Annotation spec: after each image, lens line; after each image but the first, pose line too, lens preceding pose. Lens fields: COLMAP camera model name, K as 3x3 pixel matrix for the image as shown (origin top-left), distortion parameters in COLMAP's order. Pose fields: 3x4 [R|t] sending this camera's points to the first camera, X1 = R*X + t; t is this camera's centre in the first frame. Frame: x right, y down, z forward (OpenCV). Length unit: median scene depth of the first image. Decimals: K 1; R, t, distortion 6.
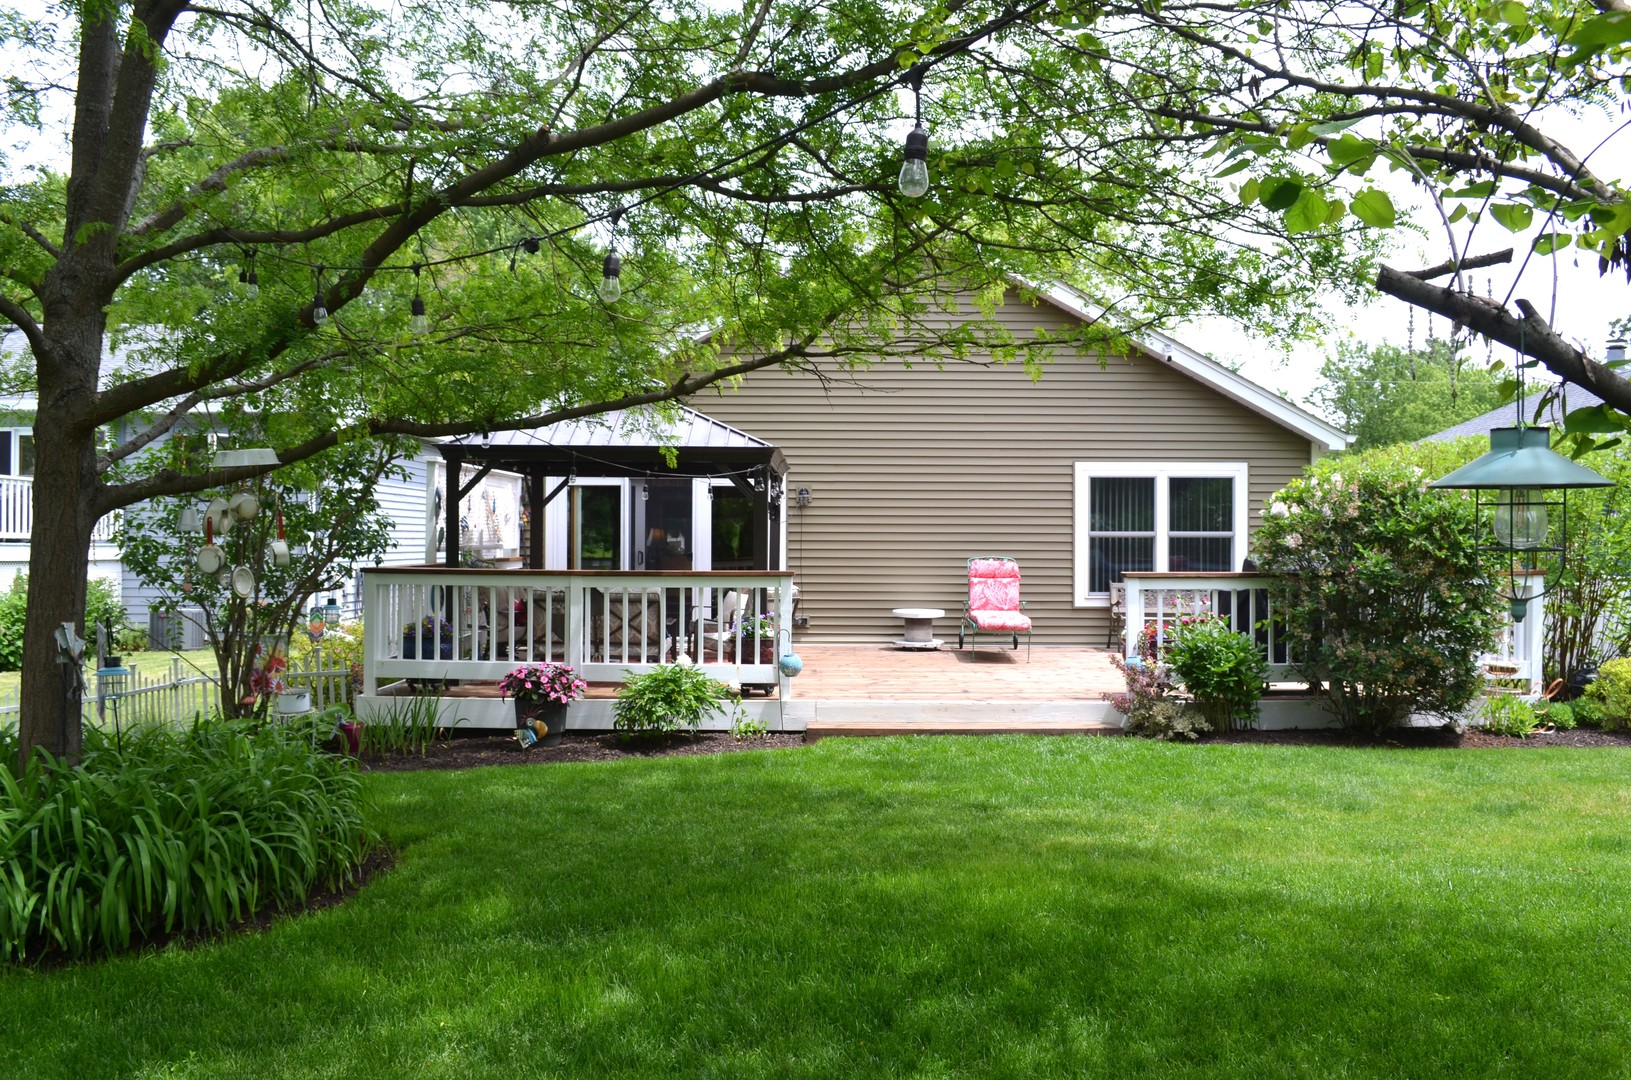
lens RADIAL K [[1304.0, 0, 808.3], [0, 1304.0, 543.1], [0, 0, 1]] dist [-0.035531, 0.019445]
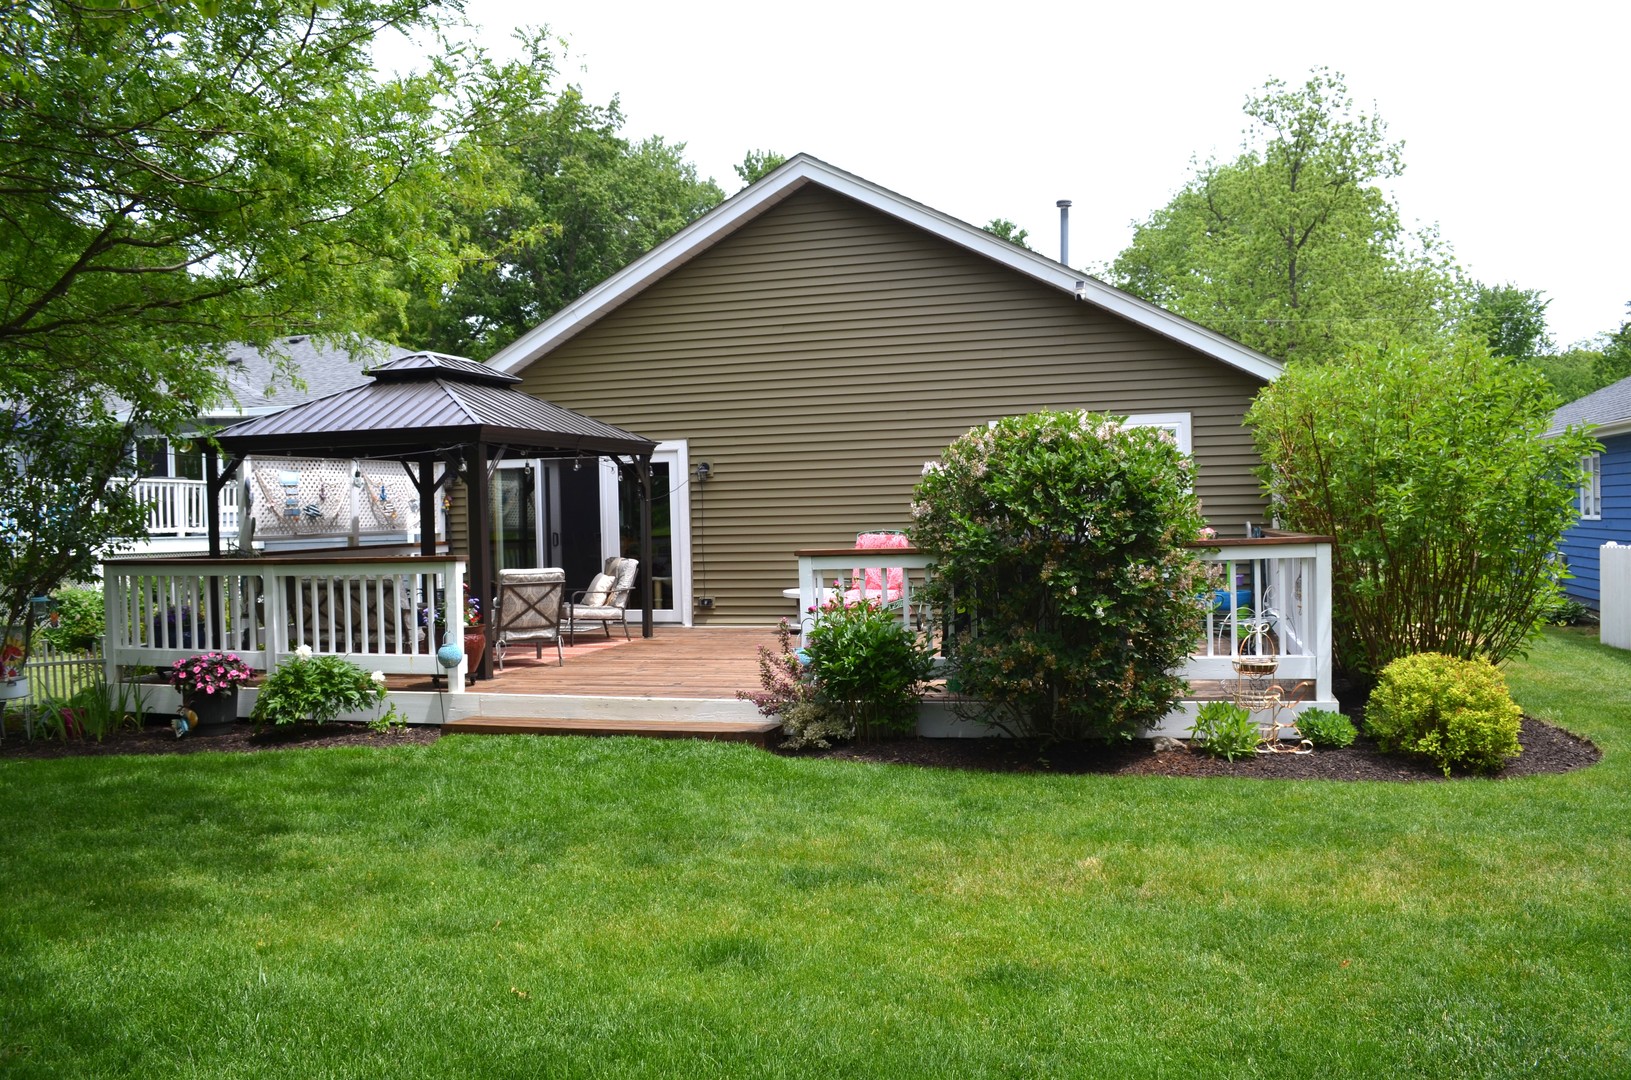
lens RADIAL K [[1304.0, 0, 813.1], [0, 1304.0, 540.1], [0, 0, 1]] dist [-0.035531, 0.019445]
pose [[0.955520, -0.019801, -0.294261, 0.467095], [0.023573, 0.999679, 0.009276, 0.008341], [0.293983, -0.015800, 0.955680, 0.175683]]
